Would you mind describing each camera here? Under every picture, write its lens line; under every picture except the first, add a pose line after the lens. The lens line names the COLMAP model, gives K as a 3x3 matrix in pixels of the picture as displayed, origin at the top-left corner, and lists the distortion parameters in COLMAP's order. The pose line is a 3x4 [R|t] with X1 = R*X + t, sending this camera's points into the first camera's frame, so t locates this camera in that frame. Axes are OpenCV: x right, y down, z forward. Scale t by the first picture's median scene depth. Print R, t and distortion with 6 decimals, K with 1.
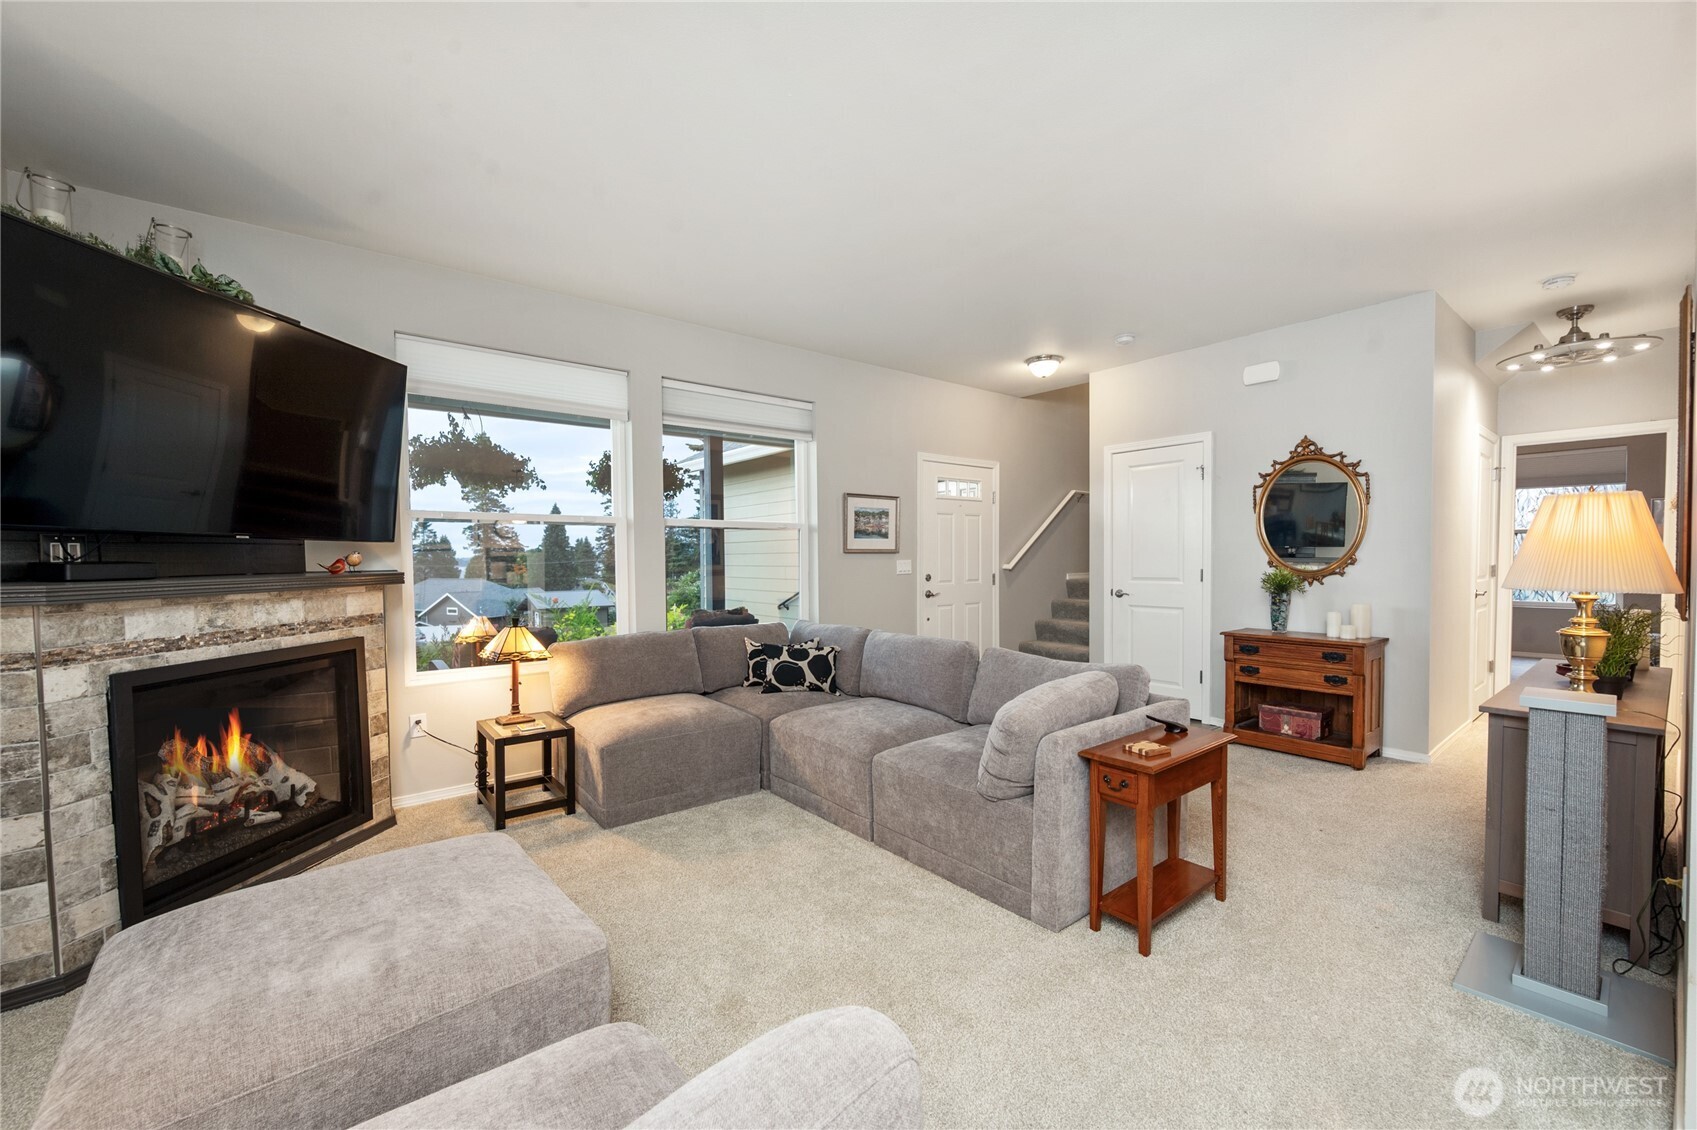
lens RADIAL K [[693.5, 0, 850.9], [0, 693.5, 555.1], [0, 0, 1]] dist [0.002042, -0.000751]
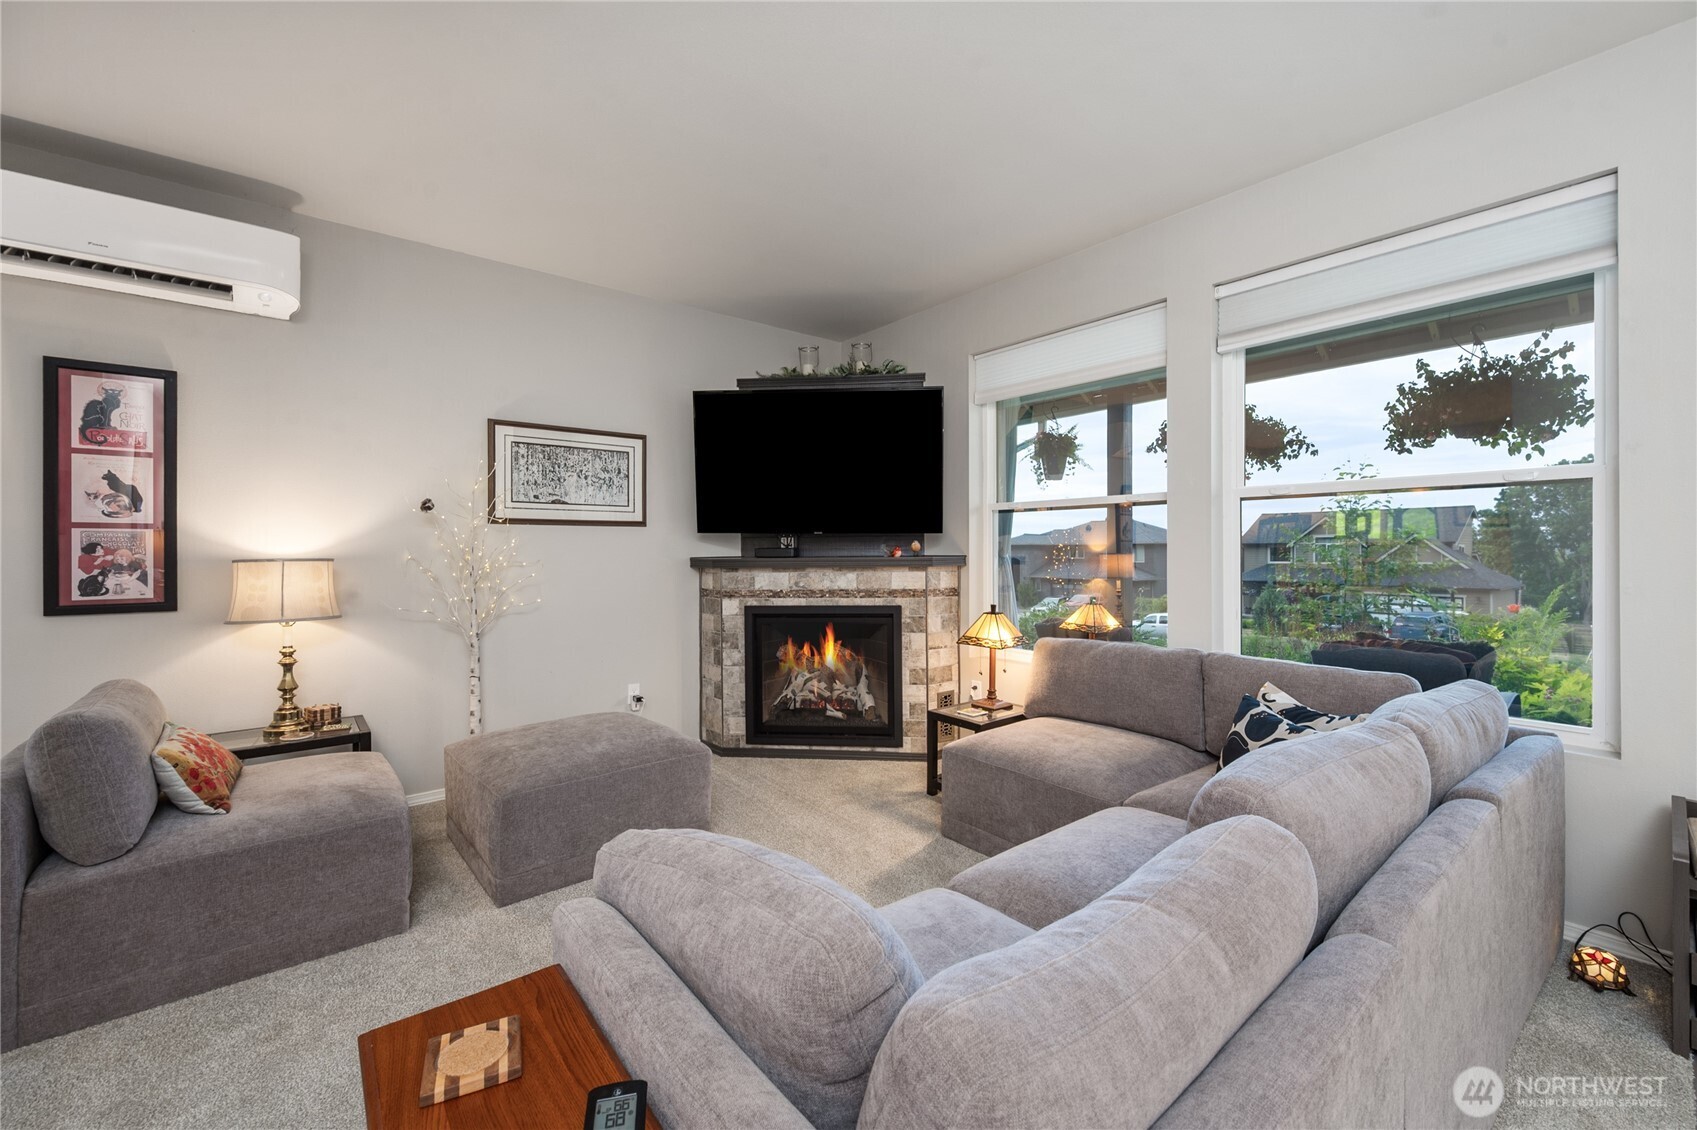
lens RADIAL K [[693.5, 0, 847.1], [0, 693.5, 548.6], [0, 0, 1]] dist [0.002042, -0.000751]
pose [[0.000026, 0.014494, -0.999895, 0.725002], [0.004539, 0.999885, 0.014494, -0.011445], [0.999990, -0.004539, -0.000040, 1.079746]]
